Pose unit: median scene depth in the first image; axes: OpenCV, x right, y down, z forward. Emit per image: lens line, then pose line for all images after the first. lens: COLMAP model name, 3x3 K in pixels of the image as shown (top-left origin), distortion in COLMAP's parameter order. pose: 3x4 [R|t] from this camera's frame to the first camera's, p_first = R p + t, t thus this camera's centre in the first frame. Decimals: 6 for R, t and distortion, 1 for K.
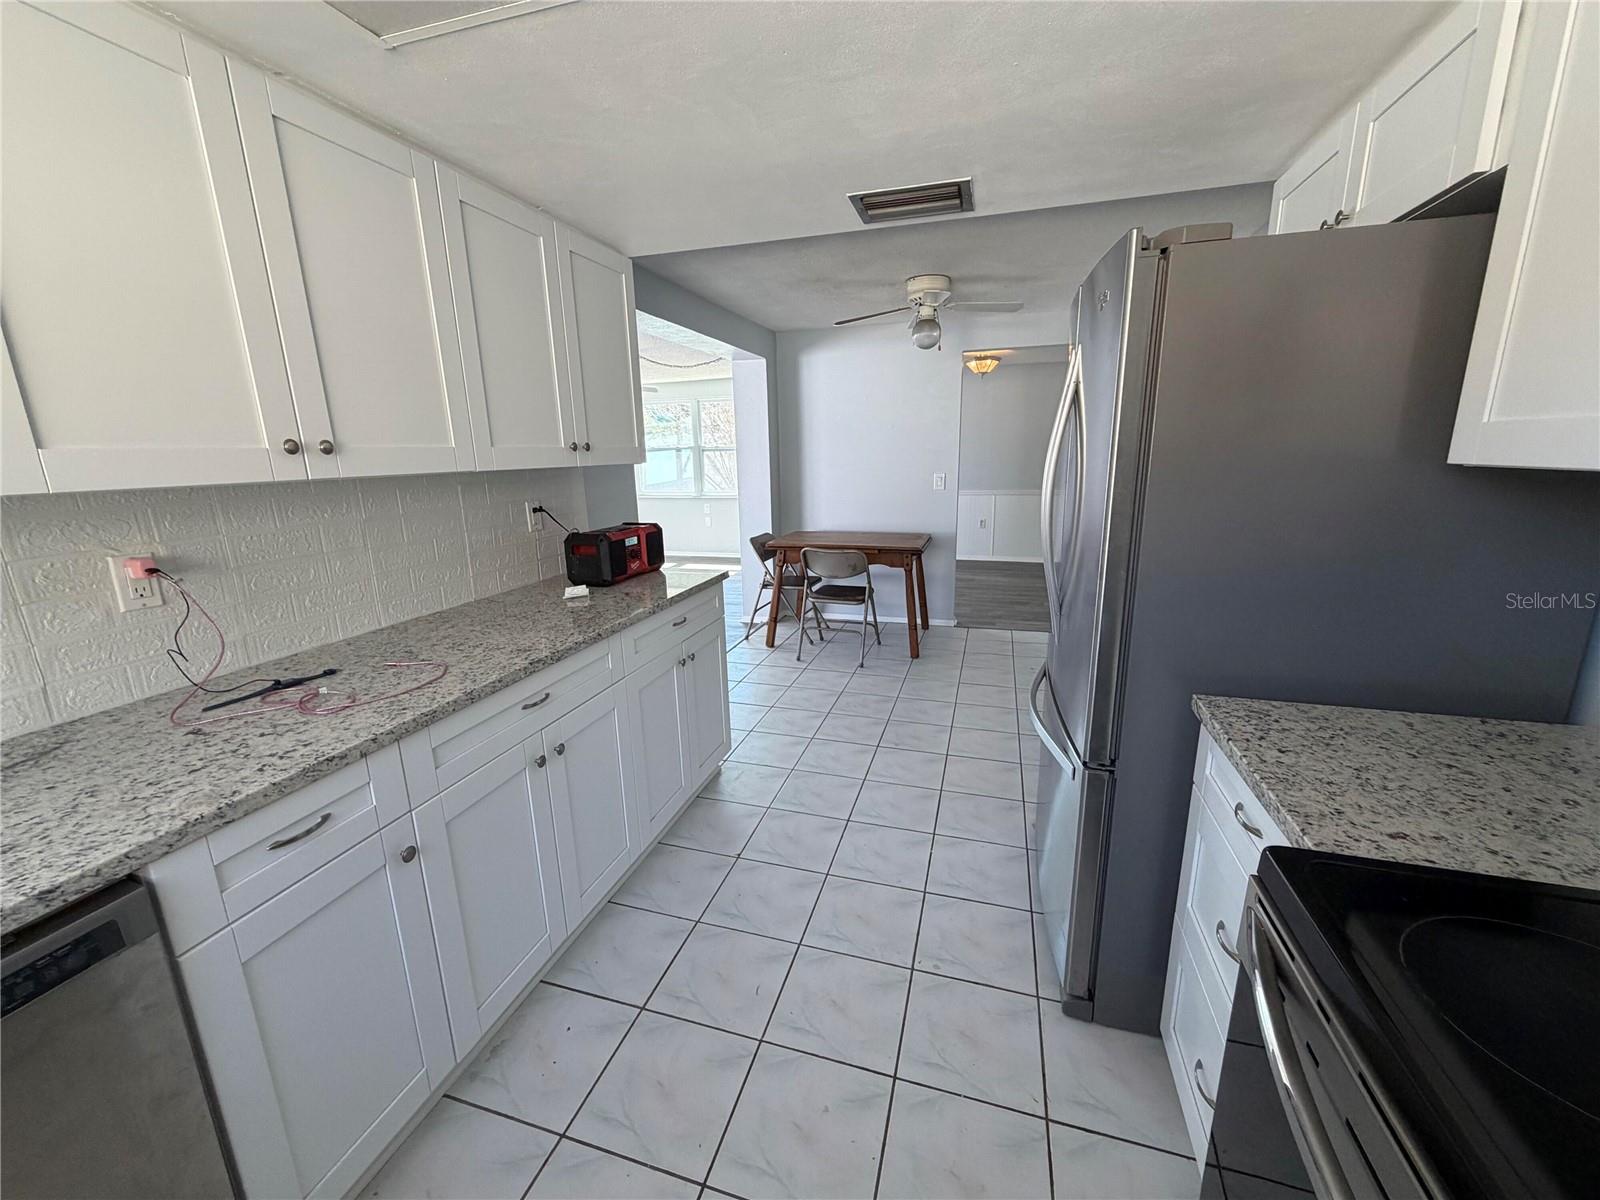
lens RADIAL K [[638.8, 0, 797.1], [0, 638.8, 598.8], [0, 0, 1]] dist [0.001458, 0.000244]
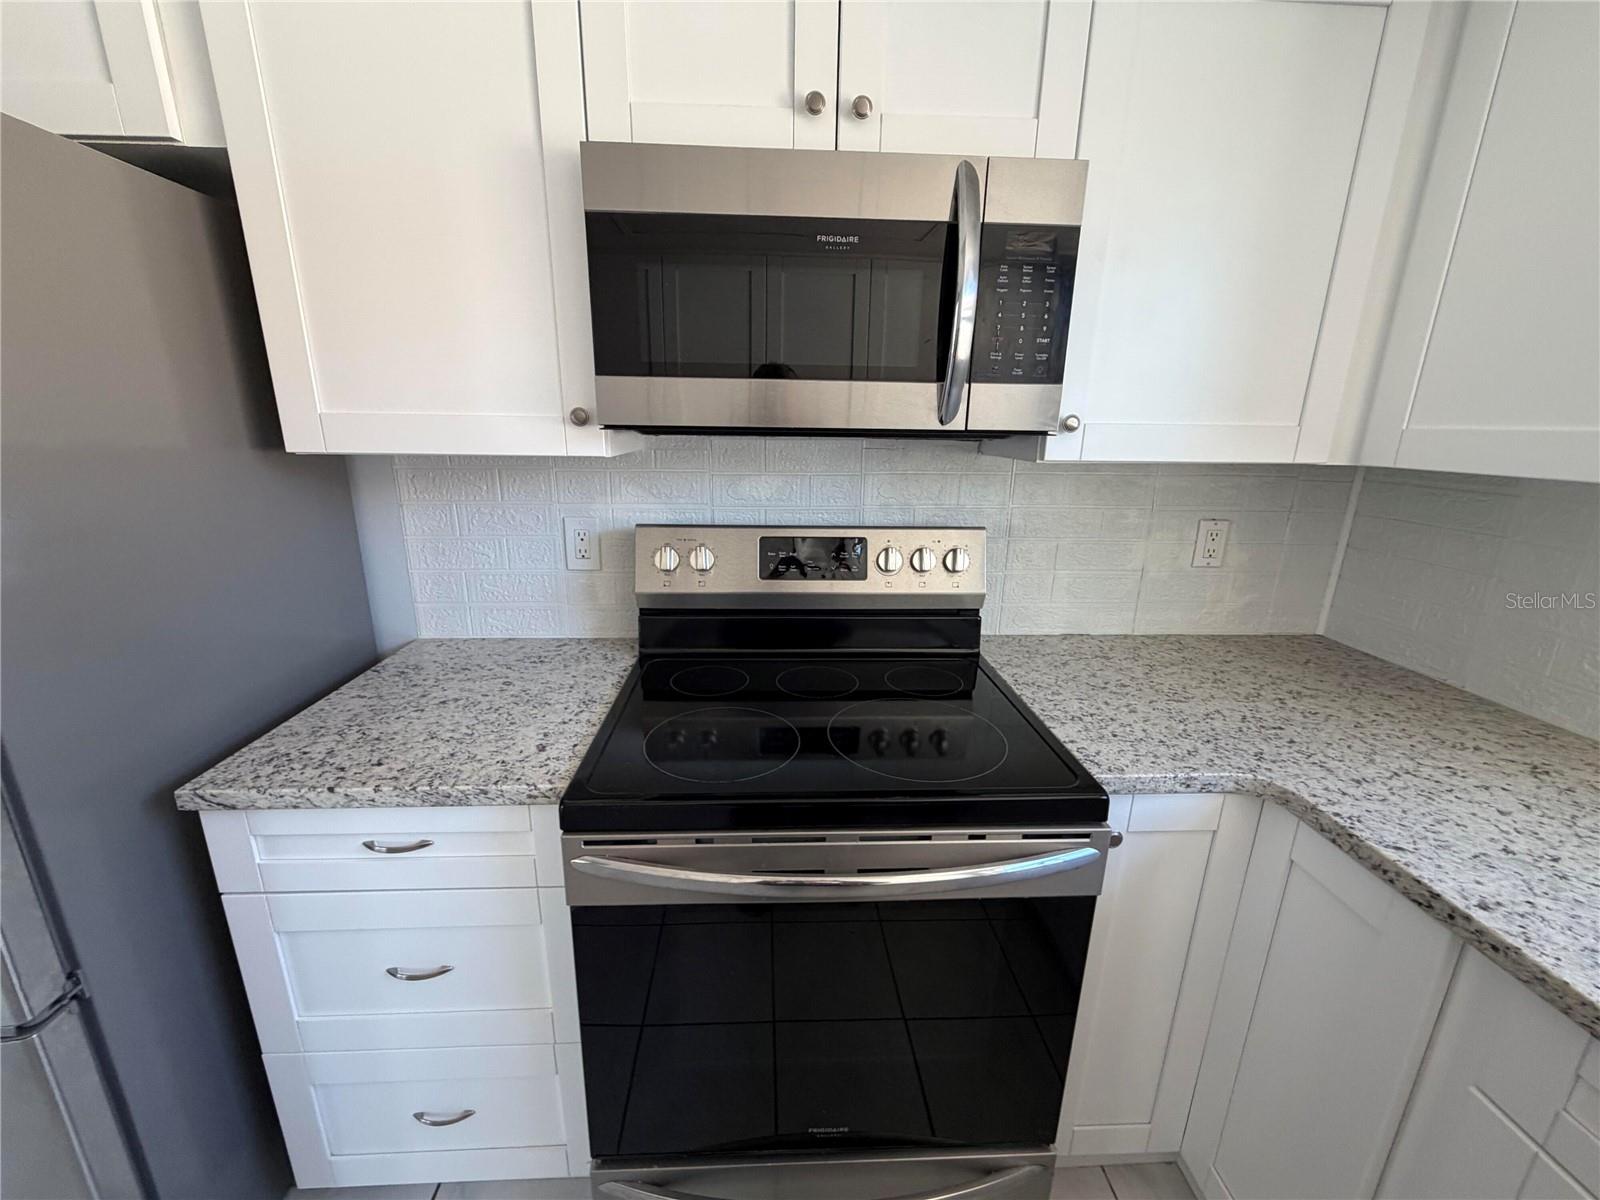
lens RADIAL K [[638.8, 0, 798.1], [0, 638.8, 599.9], [0, 0, 1]] dist [0.001458, 0.000244]
pose [[-0.337467, -0.239793, 0.910283, -0.222661], [0.208386, 0.923988, 0.320658, -0.142899], [-0.917982, 0.297901, -0.261846, 0.558908]]
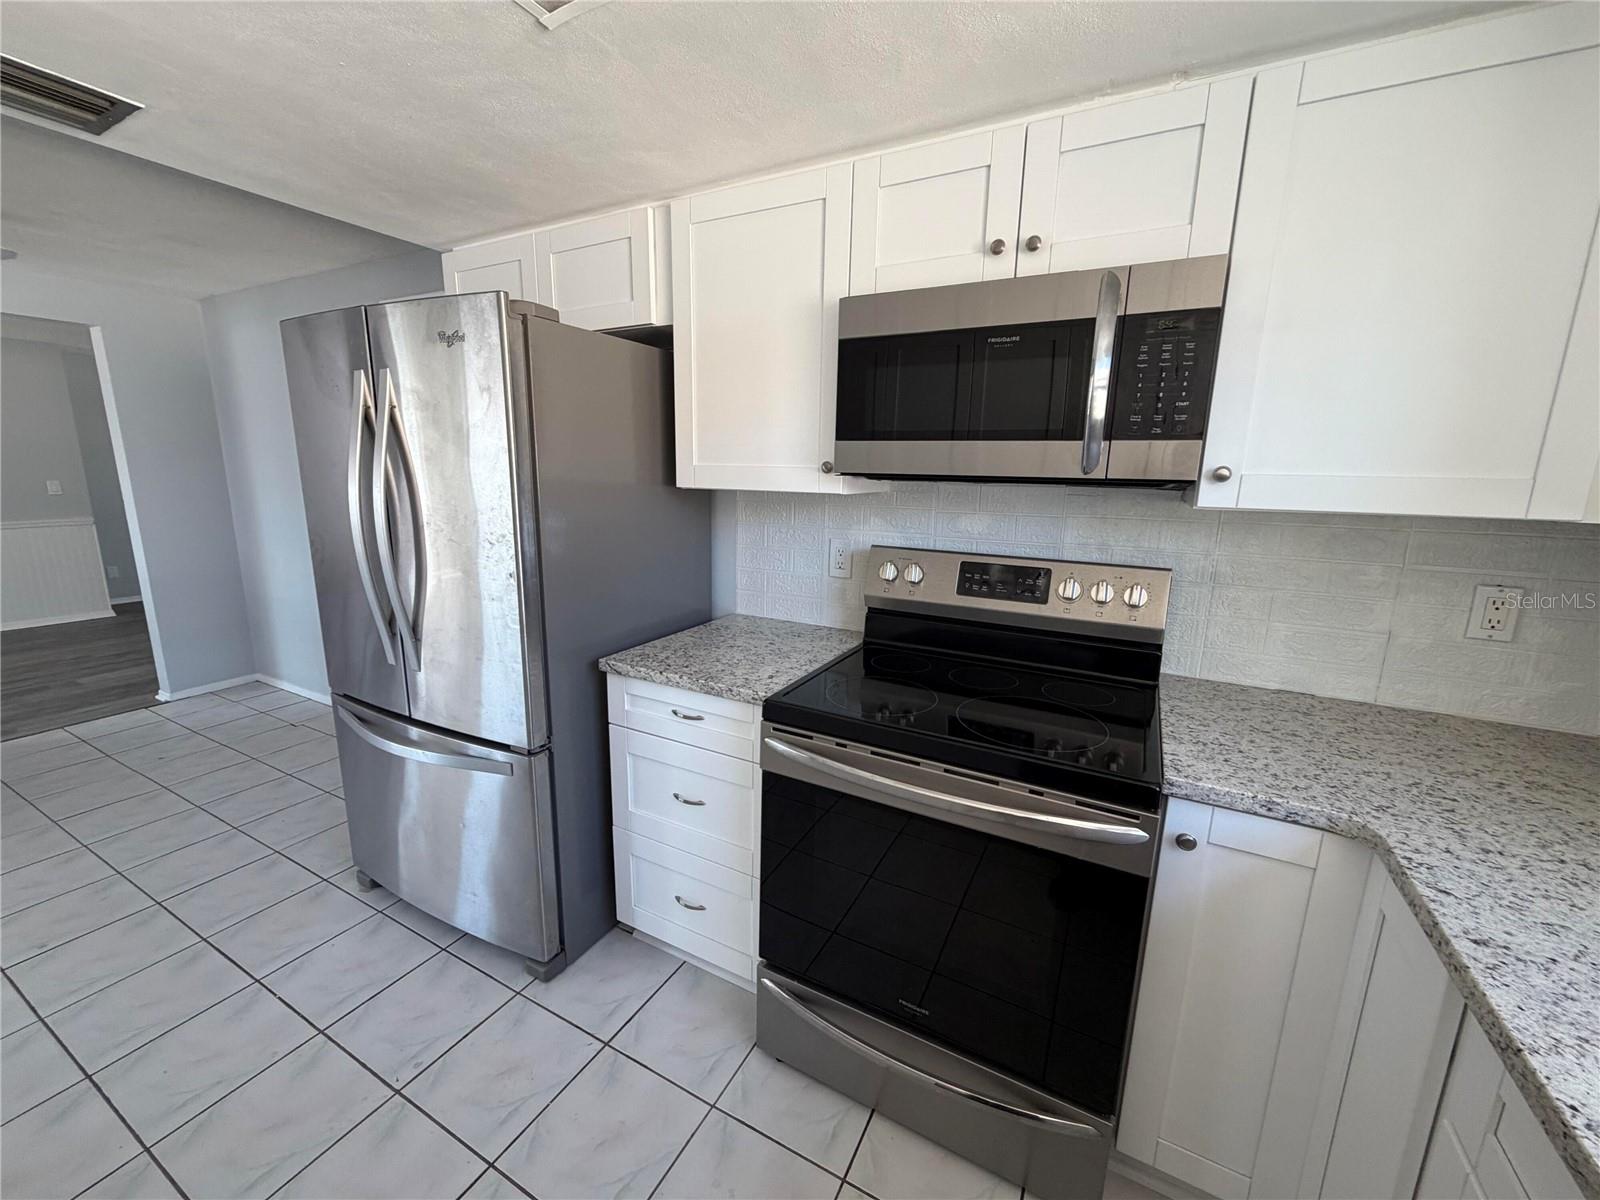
lens RADIAL K [[638.8, 0, 798.2], [0, 638.8, 600.4], [0, 0, 1]] dist [0.001458, 0.000244]
pose [[0.195463, -0.179229, 0.964195, -0.635762], [0.203429, 0.969185, 0.138917, -0.079789], [-0.959380, 0.168992, 0.225900, 0.315829]]
